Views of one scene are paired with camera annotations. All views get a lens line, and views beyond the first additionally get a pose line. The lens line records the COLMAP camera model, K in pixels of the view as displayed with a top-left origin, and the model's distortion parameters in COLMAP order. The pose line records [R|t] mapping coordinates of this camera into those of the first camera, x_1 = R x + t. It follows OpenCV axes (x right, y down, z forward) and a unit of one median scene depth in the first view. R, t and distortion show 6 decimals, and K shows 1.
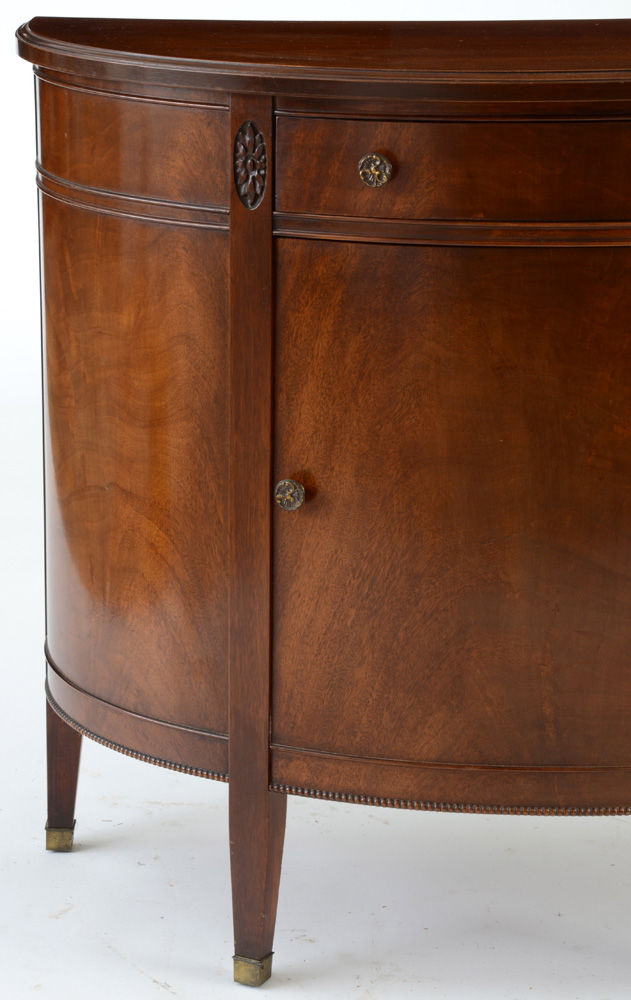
lens RADIAL K [[2753.1, 0, 313.7], [0, 2753.1, 476.9], [0, 0, 1]] dist [0.541466, 1.377949]
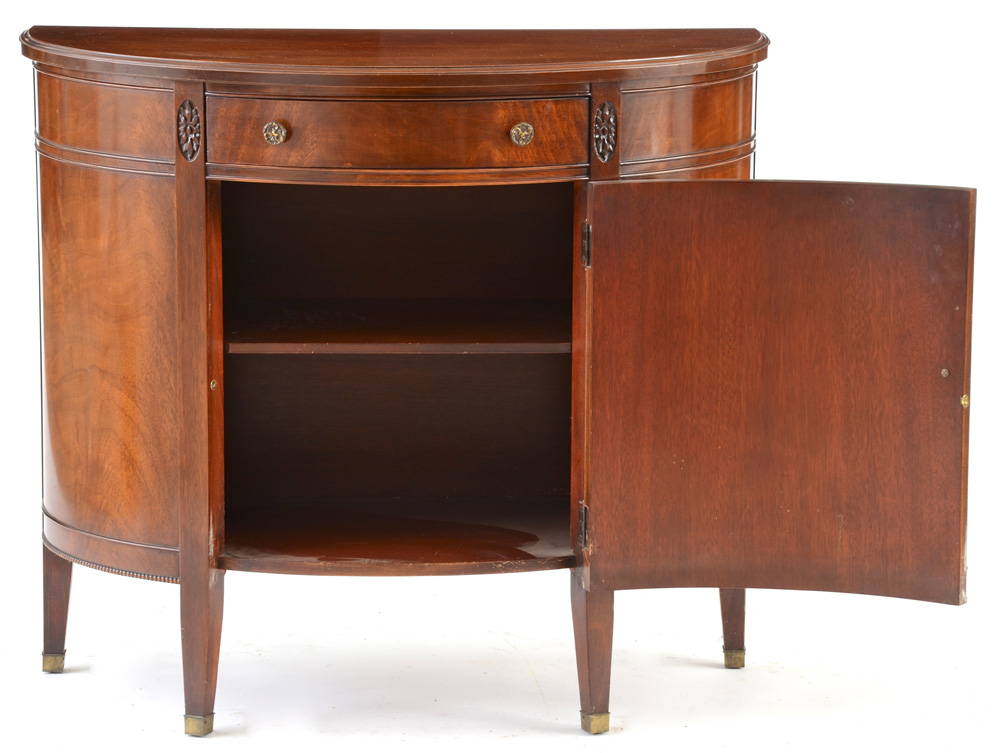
lens RADIAL K [[4090.5, 0, 500.0], [0, 4090.5, 376.5], [0, 0, 1]] dist [0.954746, 3.816029]
pose [[0.999831, -0.007494, 0.016771, 0.095250], [0.008608, 0.997692, -0.067361, 0.149718], [-0.016227, 0.067494, 0.997588, -1.051034]]
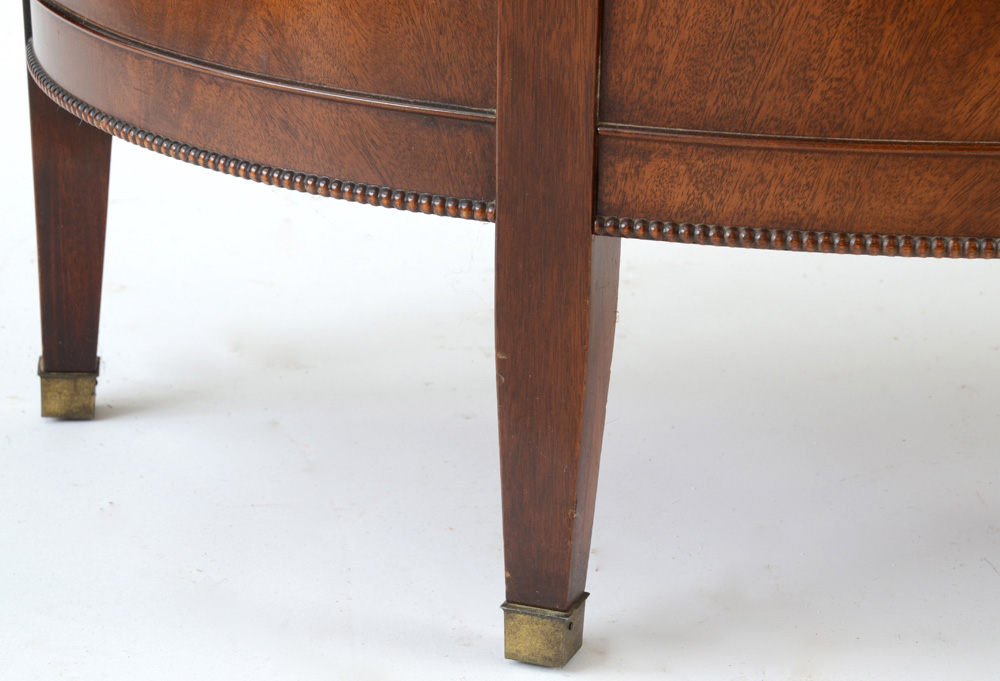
lens RADIAL K [[3006.3, 0, 500.2], [0, 3006.3, 341.5], [0, 0, 1]] dist [0.704956, -0.280903]
pose [[0.994764, -0.032049, 0.097044, -0.078303], [0.024896, 0.996945, 0.074034, 0.096112], [-0.099121, -0.071230, 0.992523, 0.538157]]
